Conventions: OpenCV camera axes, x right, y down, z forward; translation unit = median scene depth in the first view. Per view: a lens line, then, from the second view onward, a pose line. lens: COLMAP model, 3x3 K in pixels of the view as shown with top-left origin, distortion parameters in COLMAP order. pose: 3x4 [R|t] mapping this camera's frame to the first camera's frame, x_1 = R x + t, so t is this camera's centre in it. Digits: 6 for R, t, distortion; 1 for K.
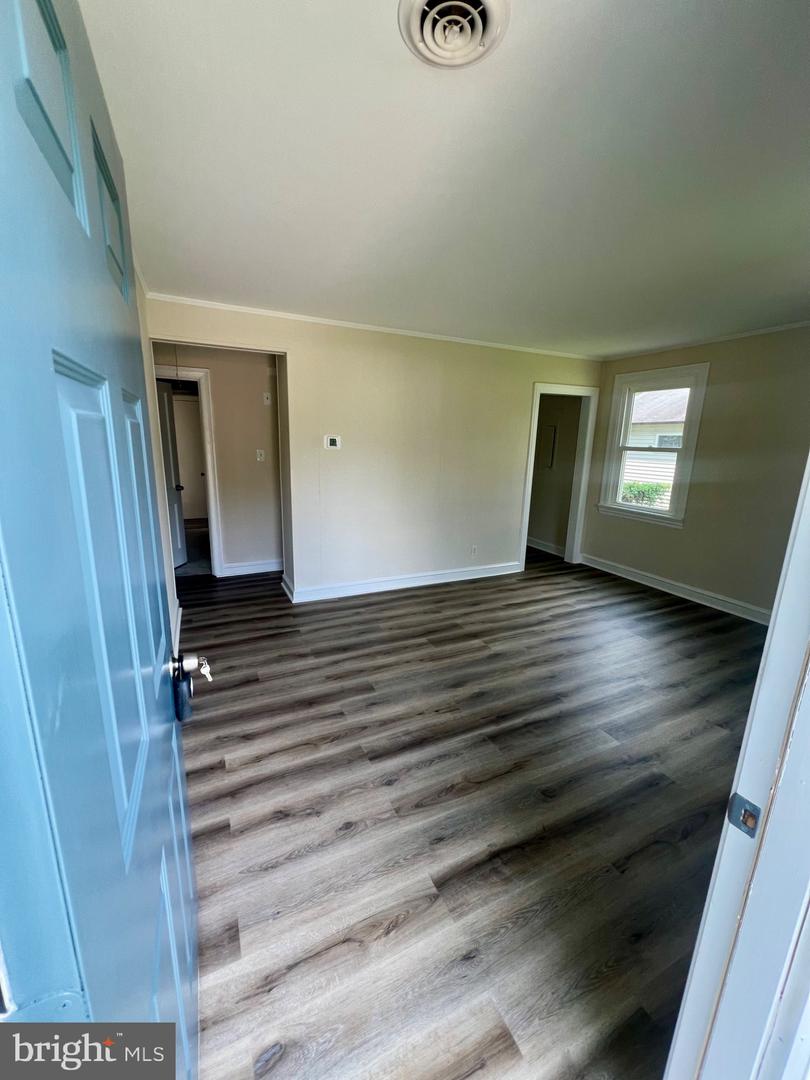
lens RADIAL K [[430.8, 0, 405.6], [0, 430.8, 536.5], [0, 0, 1]] dist [-0.002538, -0.000049]
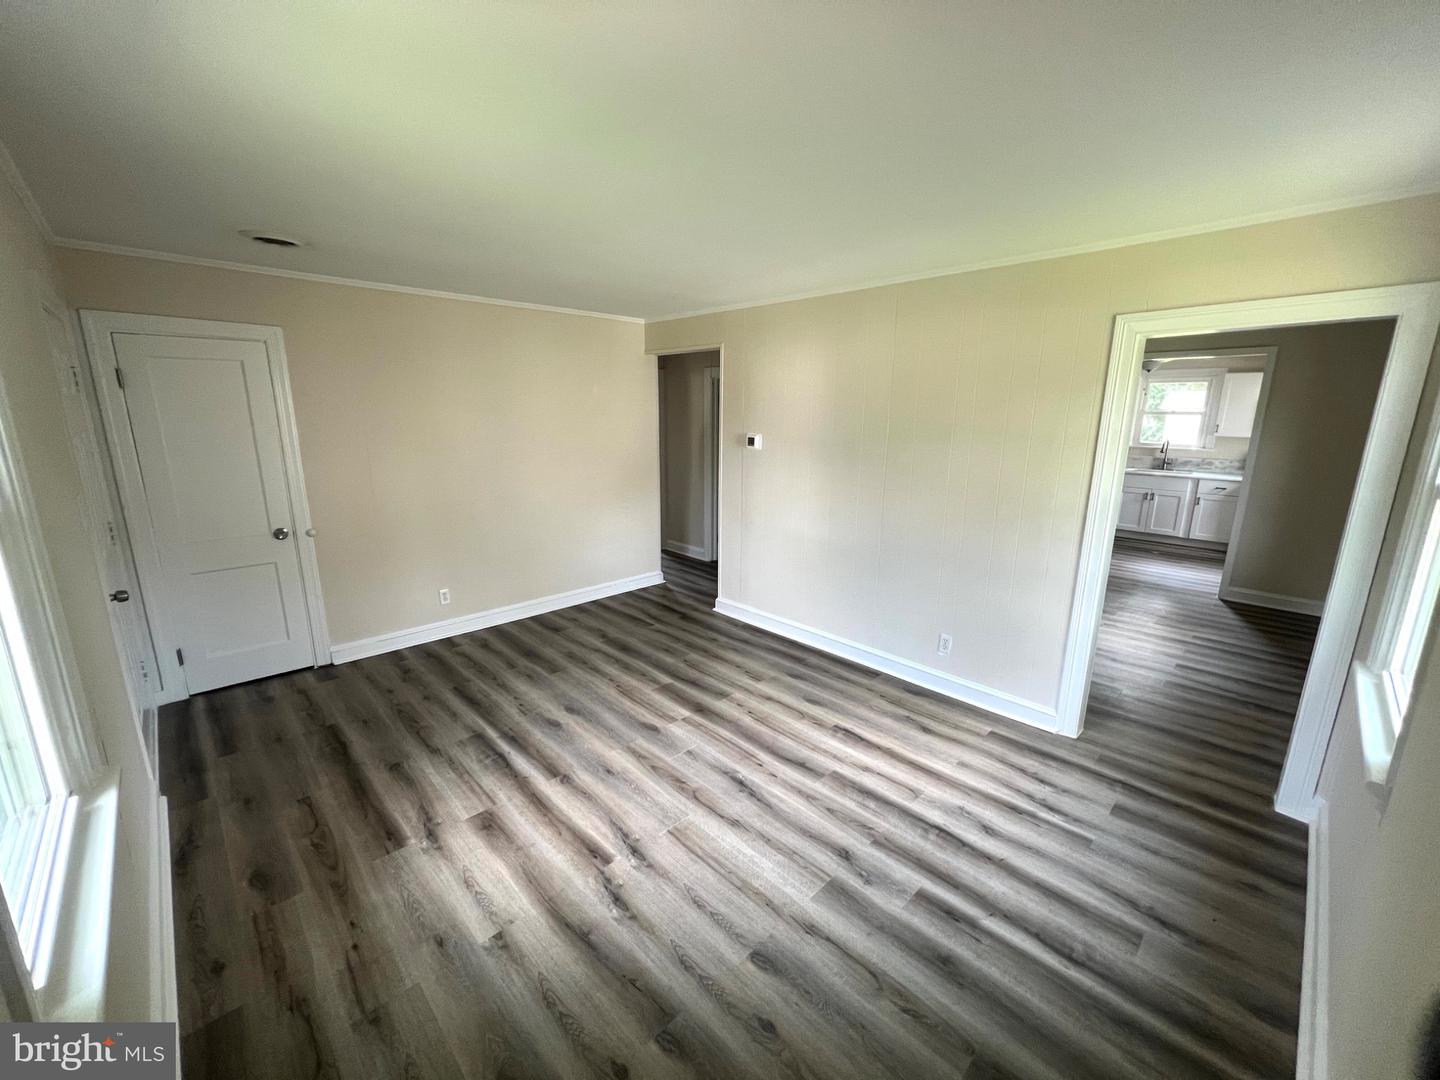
lens RADIAL K [[577.3, 0, 716.9], [0, 577.3, 539.9], [0, 0, 1]] dist [0.001957, 0.000107]
pose [[0.312137, 0.187537, -0.931343, 1.039791], [-0.206884, 0.970214, 0.126028, -0.181255], [0.927238, 0.153342, 0.341638, 0.652878]]
